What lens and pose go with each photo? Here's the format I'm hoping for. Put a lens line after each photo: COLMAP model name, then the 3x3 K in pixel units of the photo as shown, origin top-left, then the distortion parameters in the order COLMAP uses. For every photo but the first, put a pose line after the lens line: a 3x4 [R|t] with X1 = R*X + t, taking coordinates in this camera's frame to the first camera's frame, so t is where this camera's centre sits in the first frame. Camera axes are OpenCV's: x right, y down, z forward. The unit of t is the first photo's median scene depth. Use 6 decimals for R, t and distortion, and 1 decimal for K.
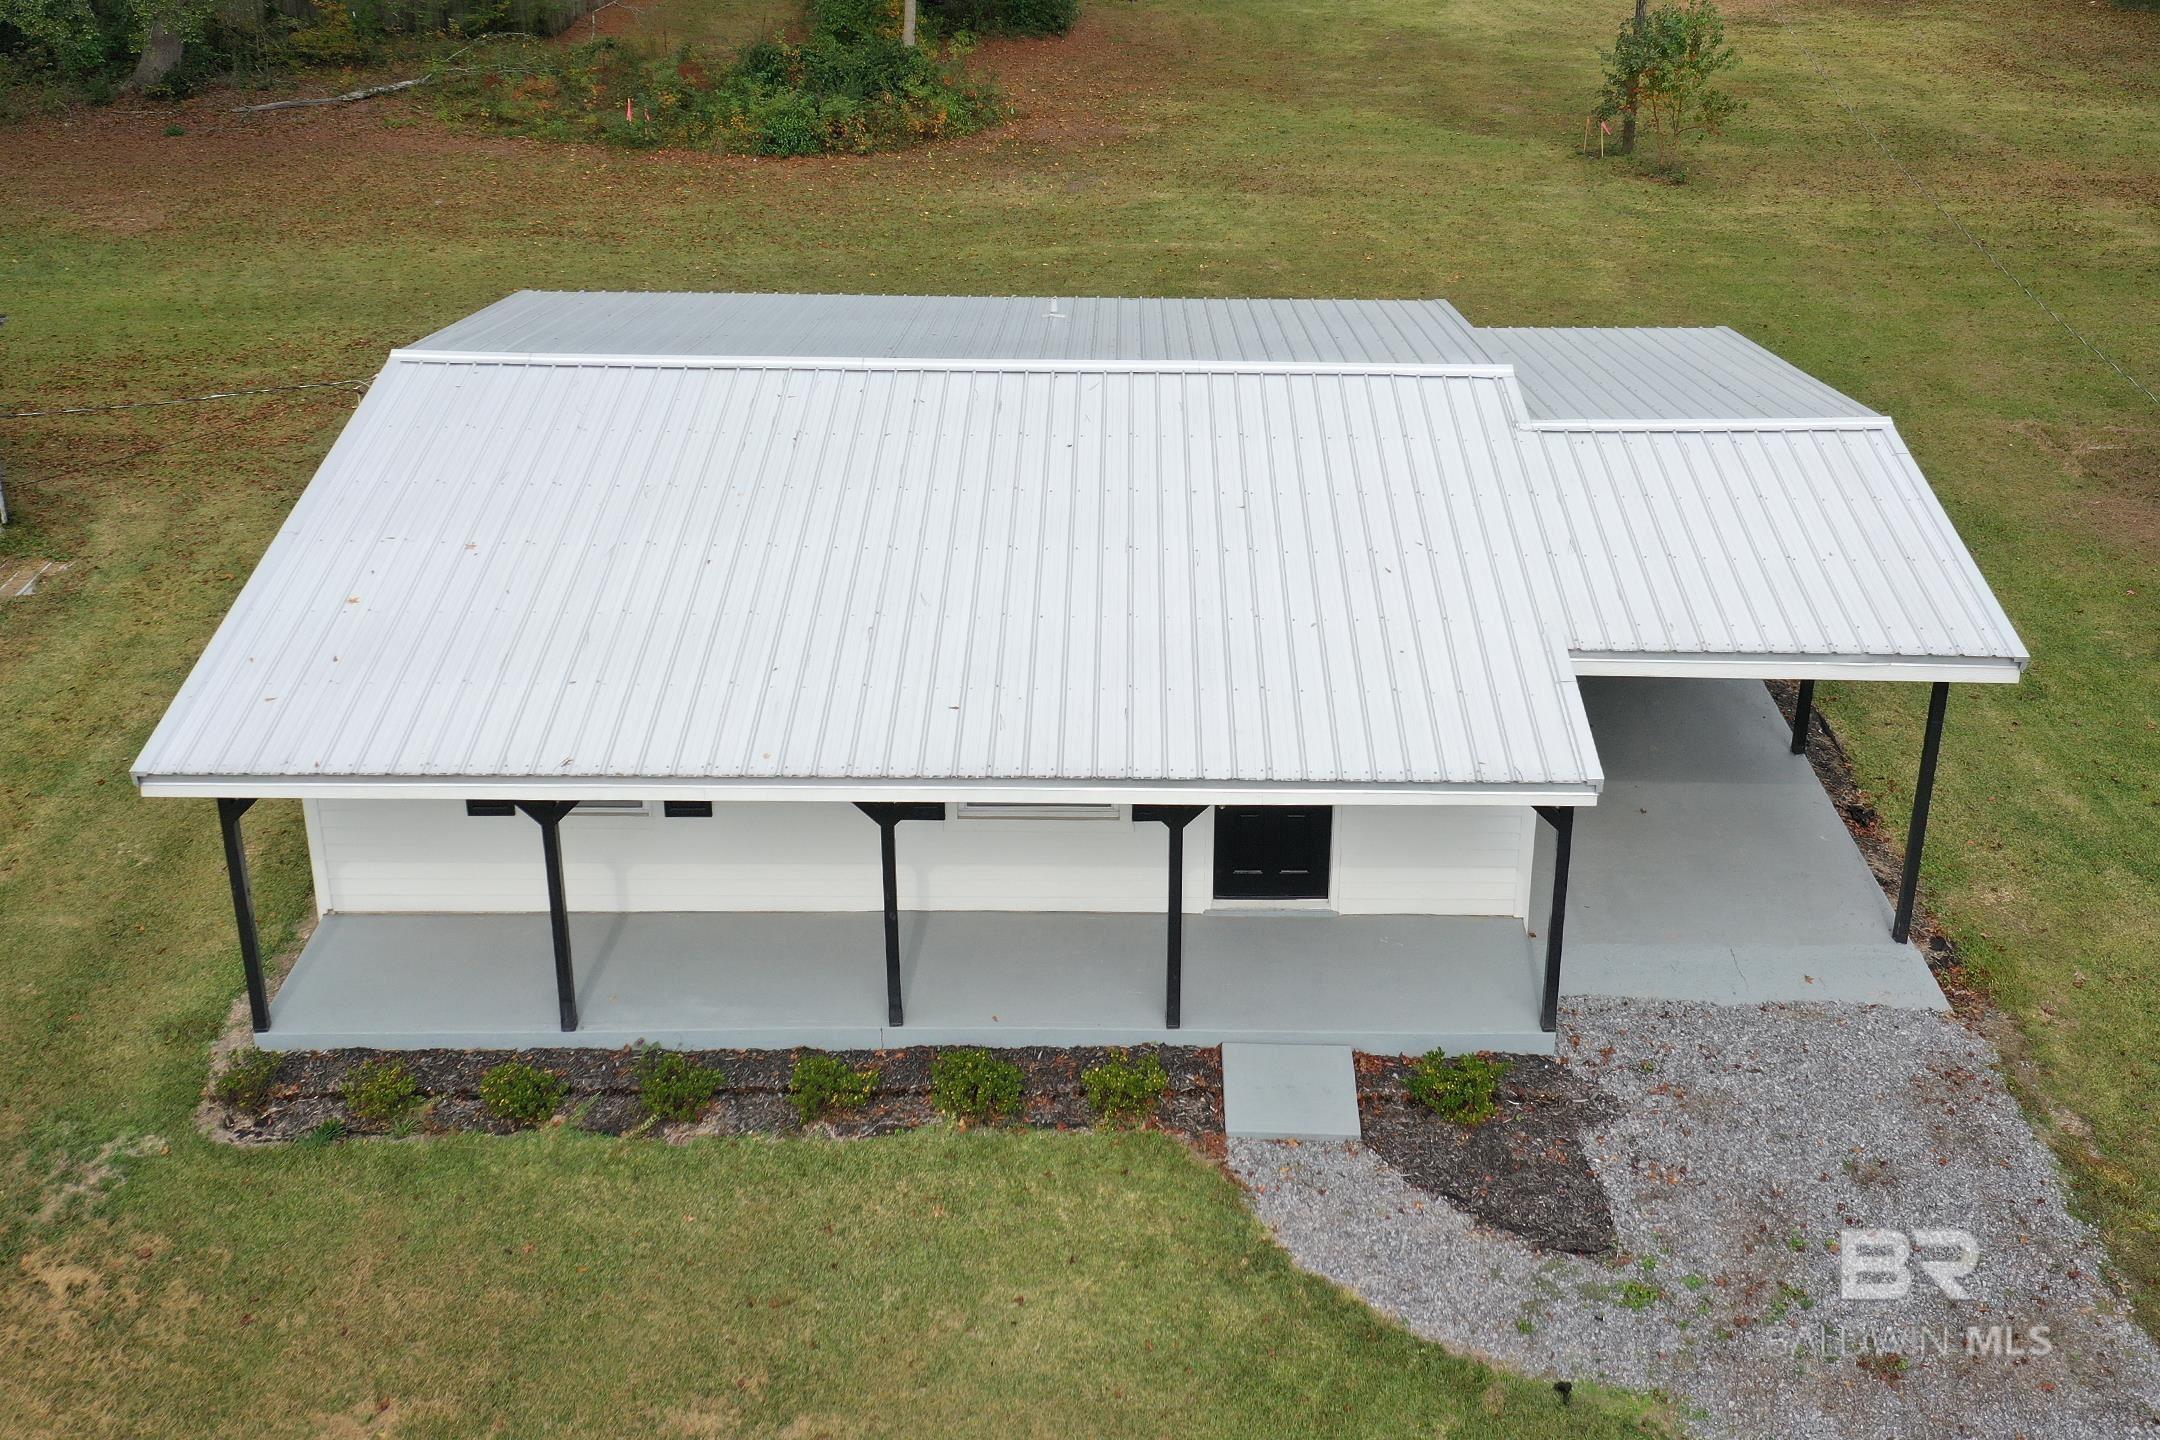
lens RADIAL K [[2070.5, 0, 1079.4], [0, 2070.5, 787.4], [0, 0, 1]] dist [0.010861, 0.001761]
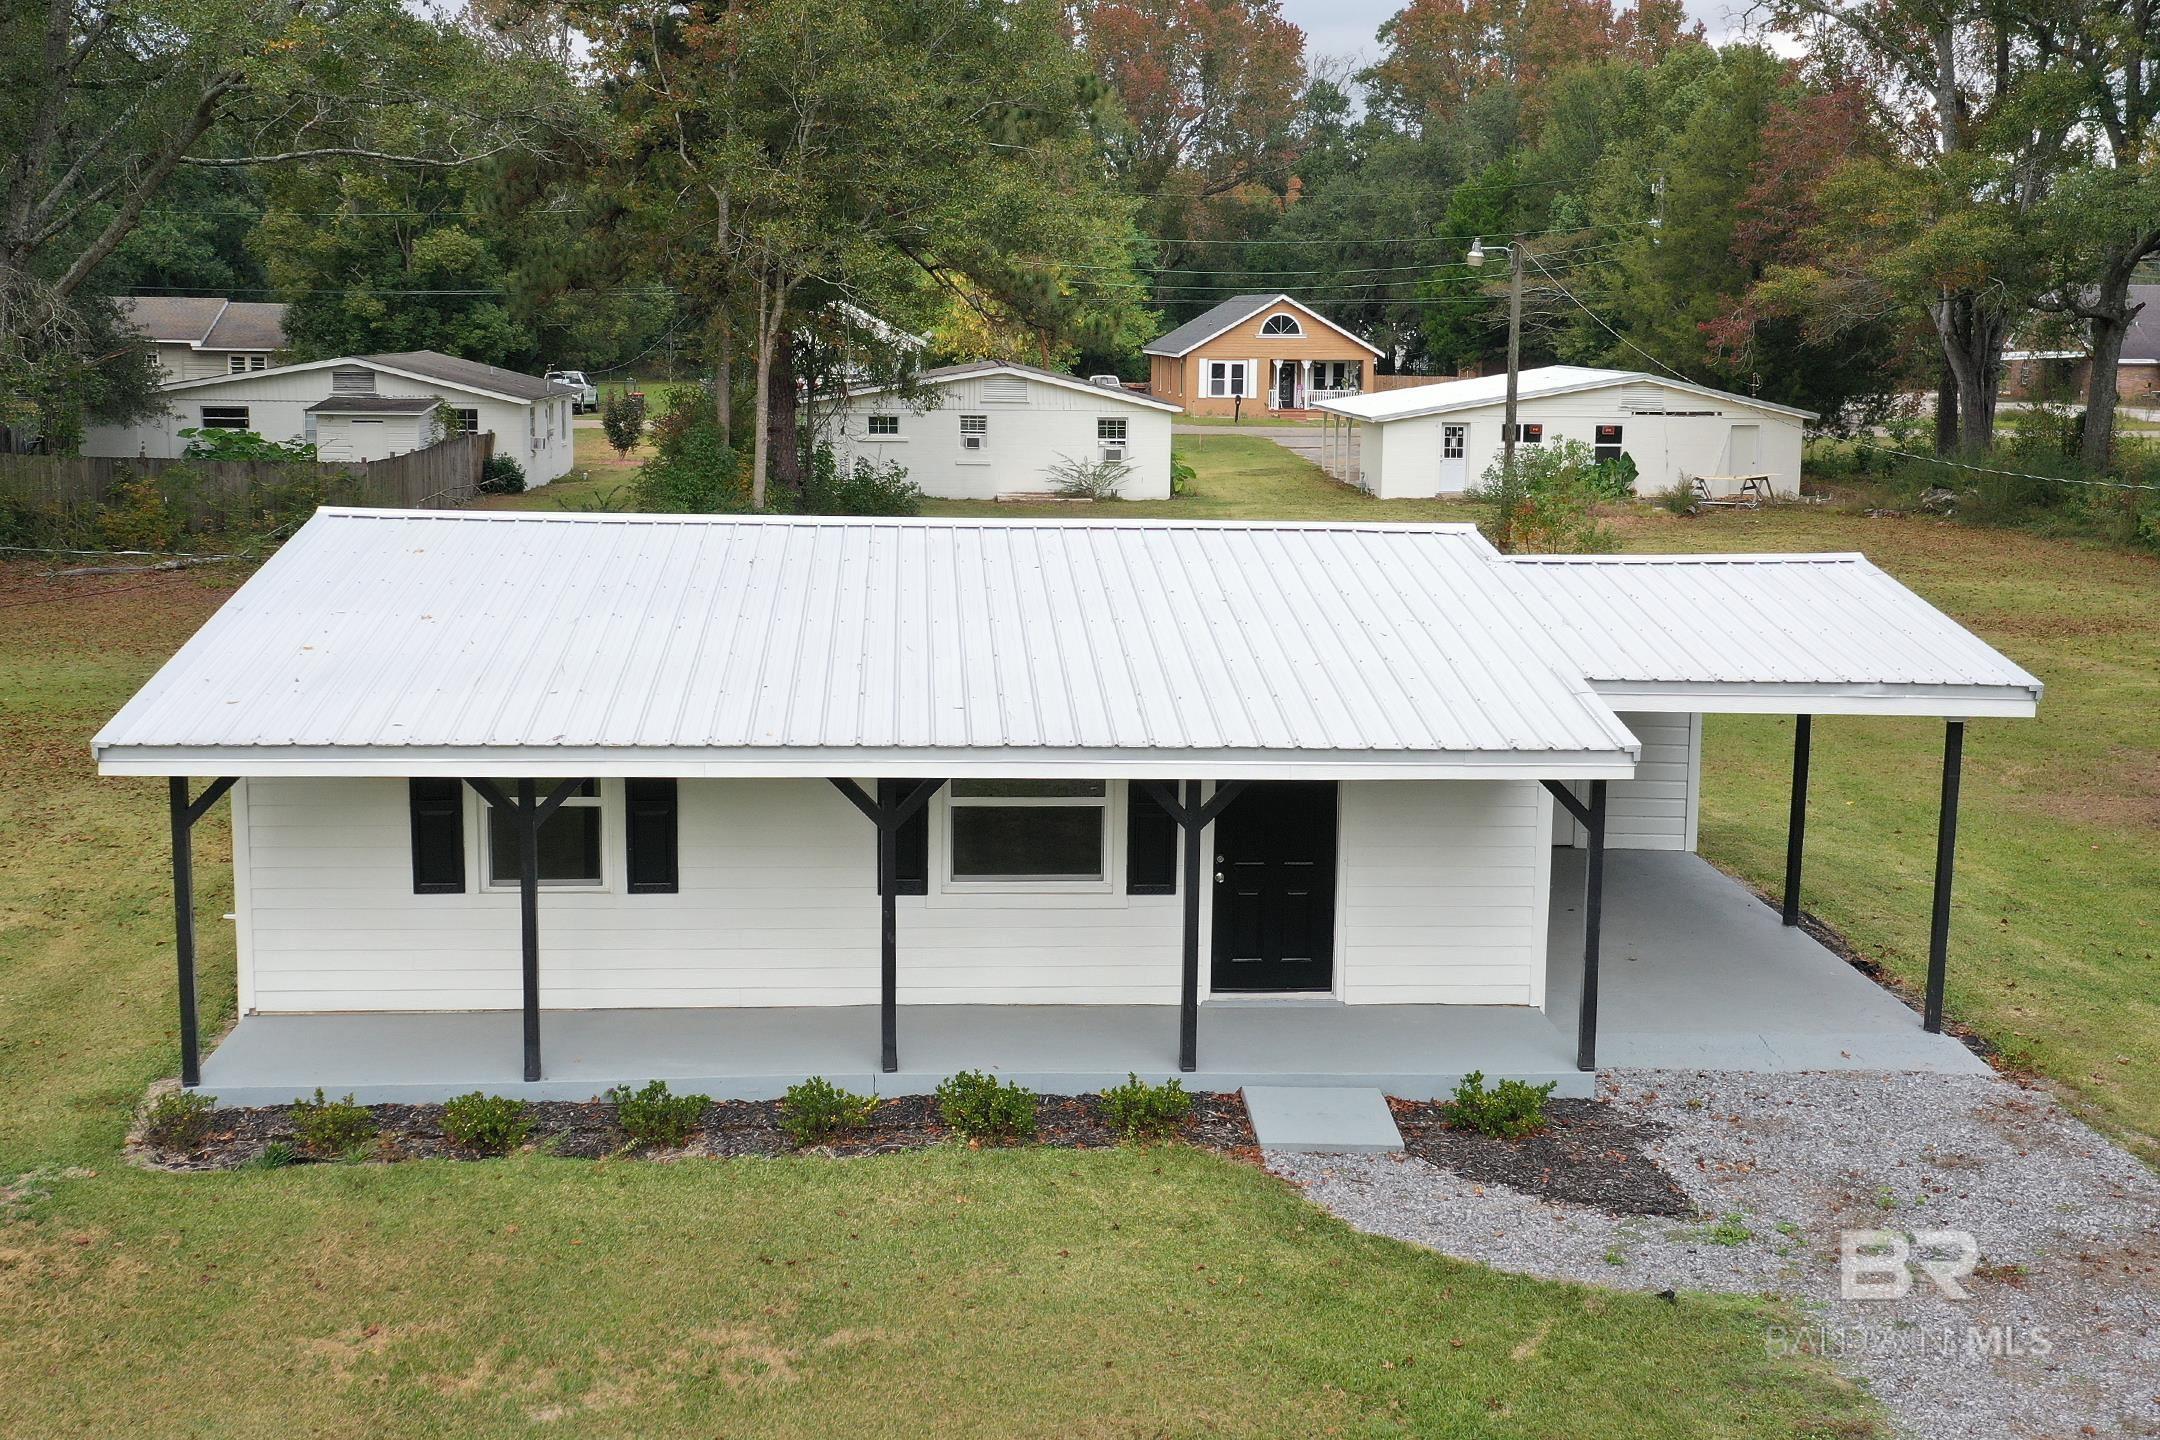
lens RADIAL K [[2231.2, 0, 1080.0], [0, 2231.2, 720.0], [0, 0, 1]] dist [0.007537, 0.005981]
pose [[0.998655, -0.010337, 0.050809, -0.058102], [0.020734, 0.977784, -0.208585, 0.187747], [-0.047524, 0.209358, 0.976684, -0.008307]]
